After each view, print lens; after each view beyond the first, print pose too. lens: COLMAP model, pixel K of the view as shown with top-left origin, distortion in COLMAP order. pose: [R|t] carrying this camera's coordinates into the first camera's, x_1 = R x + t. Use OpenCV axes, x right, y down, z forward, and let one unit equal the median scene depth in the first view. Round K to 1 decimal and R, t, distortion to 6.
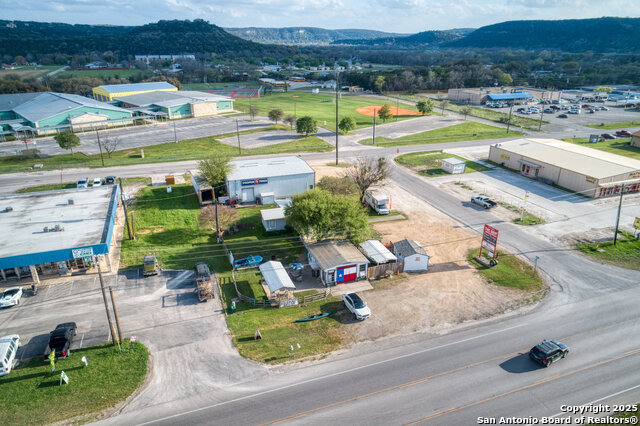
lens RADIAL K [[436.3, 0, 320.0], [0, 436.3, 213.0], [0, 0, 1]] dist [0.010204, 0.001959]
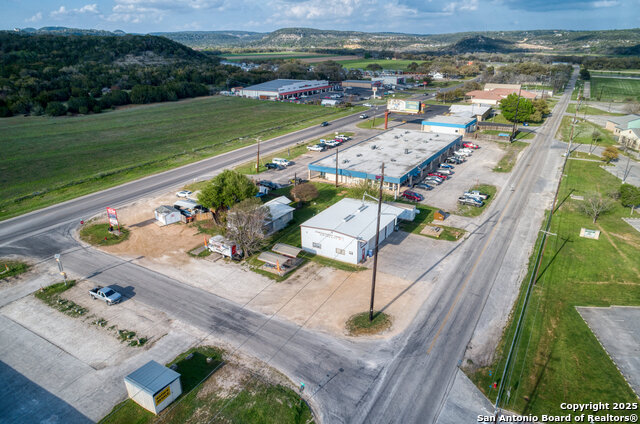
lens RADIAL K [[425.3, 0, 316.3], [0, 425.3, 225.2], [0, 0, 1]] dist [0.002949, 0.002260]
pose [[-0.782238, 0.248038, -0.571473, 0.584355], [-0.228742, 0.738893, 0.633809, -0.827277], [0.579466, 0.626509, -0.521253, 1.857874]]
